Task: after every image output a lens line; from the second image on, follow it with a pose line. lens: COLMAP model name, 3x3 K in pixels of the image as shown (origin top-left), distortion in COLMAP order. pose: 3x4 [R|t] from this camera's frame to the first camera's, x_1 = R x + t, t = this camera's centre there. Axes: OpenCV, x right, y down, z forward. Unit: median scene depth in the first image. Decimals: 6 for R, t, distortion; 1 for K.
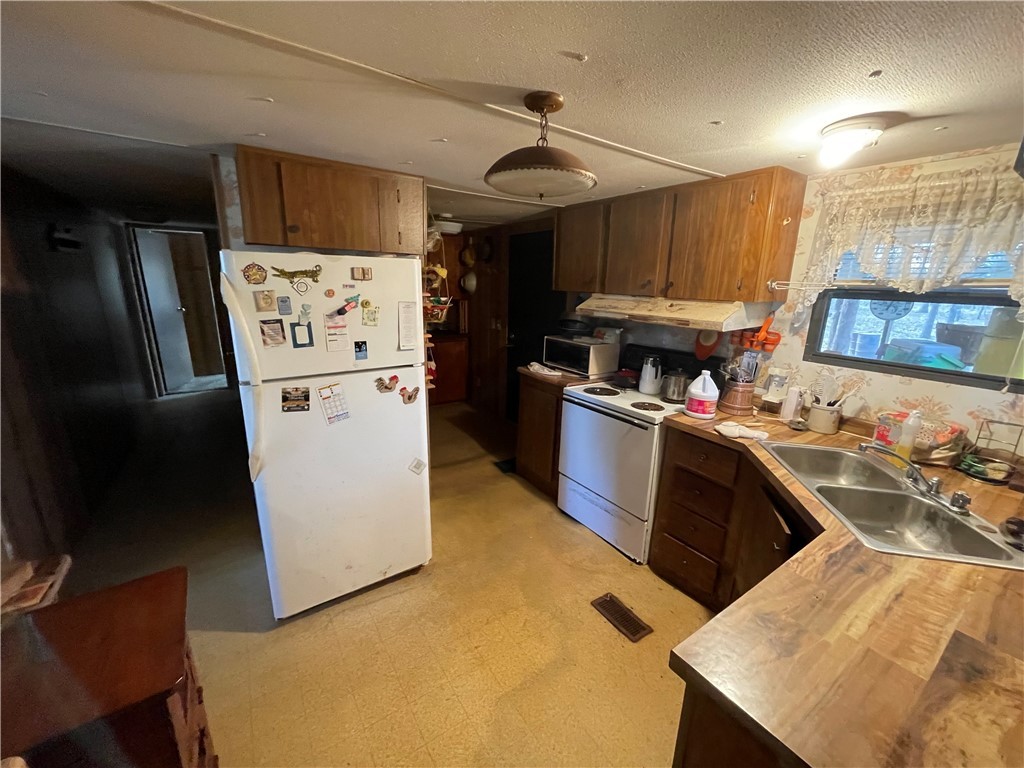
lens RADIAL K [[413.0, 0, 515.1], [0, 413.0, 383.5], [0, 0, 1]] dist [-0.000562, -0.000545]
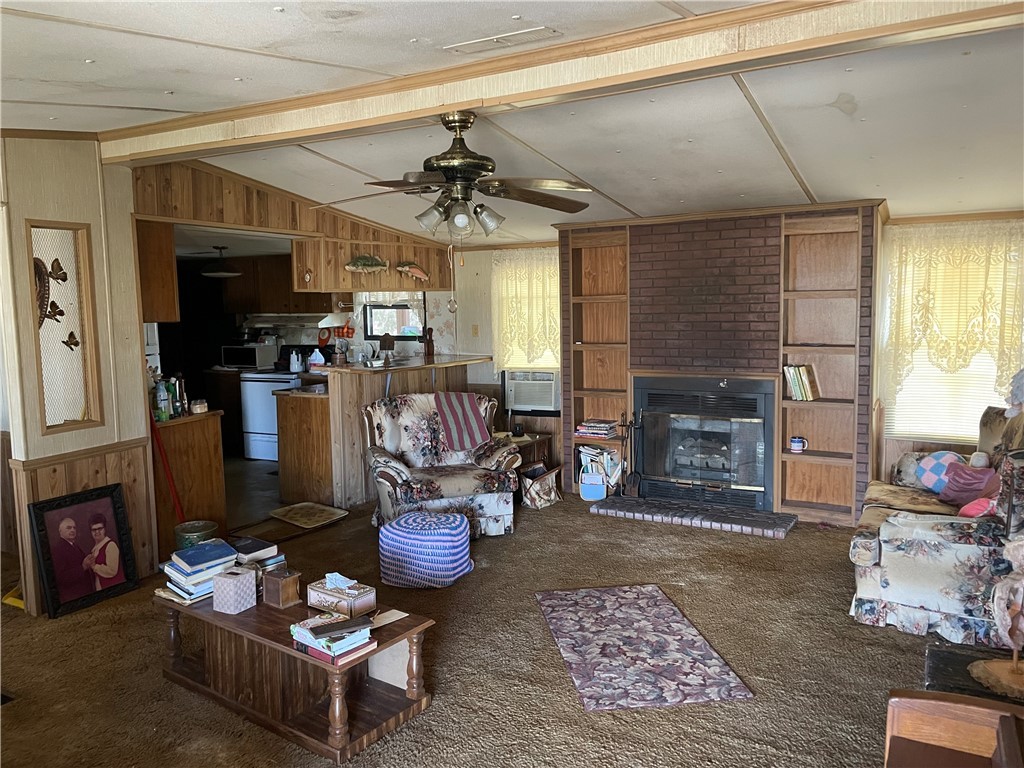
lens RADIAL K [[773.1, 0, 504.2], [0, 773.1, 368.6], [0, 0, 1]] dist [0.120984, -0.184947]
pose [[0.896390, -0.082950, 0.435437, -0.362450], [0.147757, 0.982068, -0.117089, 0.642679], [-0.417916, 0.169296, 0.892572, -2.717897]]
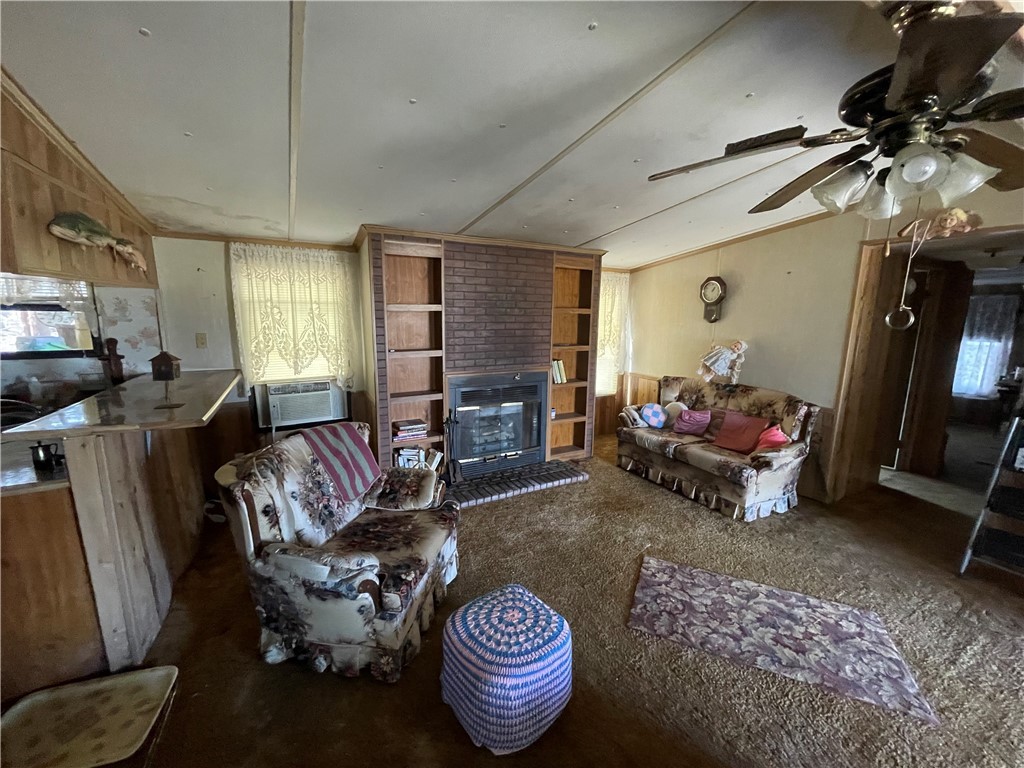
lens RADIAL K [[413.0, 0, 515.1], [0, 413.0, 383.5], [0, 0, 1]] dist [-0.000562, -0.000545]
pose [[0.089802, -0.198654, 0.975947, -0.345773], [0.224042, 0.958820, 0.174552, 0.181151], [-0.970433, 0.202978, 0.130611, -0.814714]]
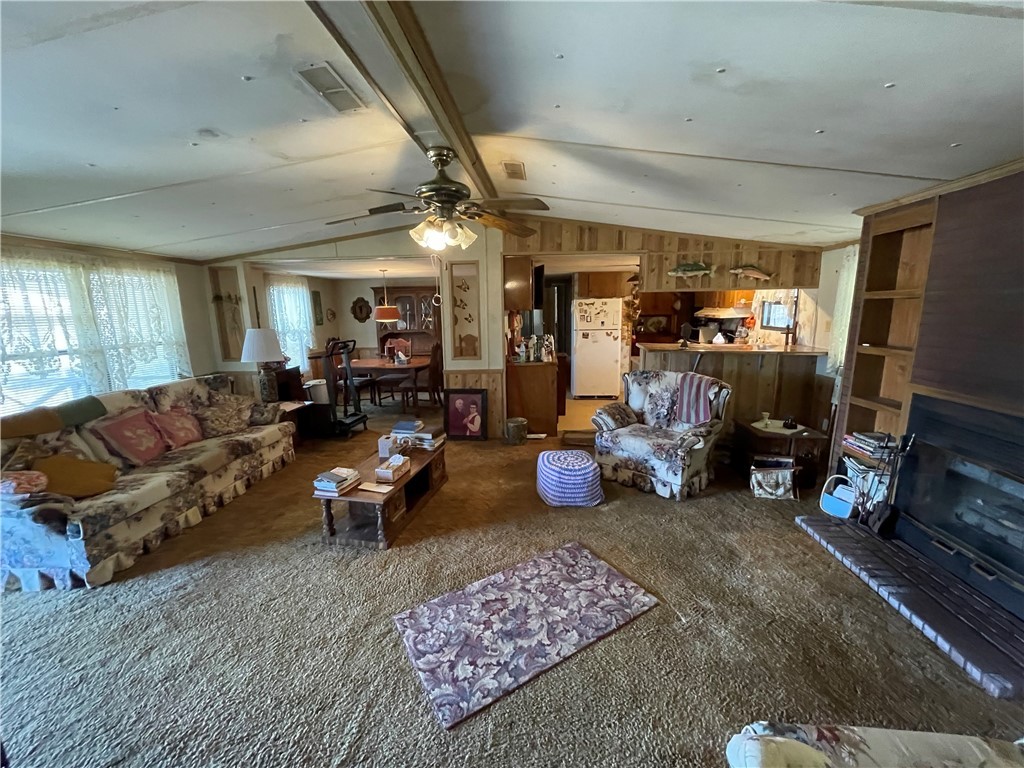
lens RADIAL K [[413.0, 0, 515.1], [0, 413.0, 383.5], [0, 0, 1]] dist [-0.000562, -0.000545]
pose [[0.779728, 0.078773, -0.621144, 1.173980], [-0.119201, 0.992586, -0.023756, 0.547048], [0.614667, 0.092565, 0.783336, -2.020128]]
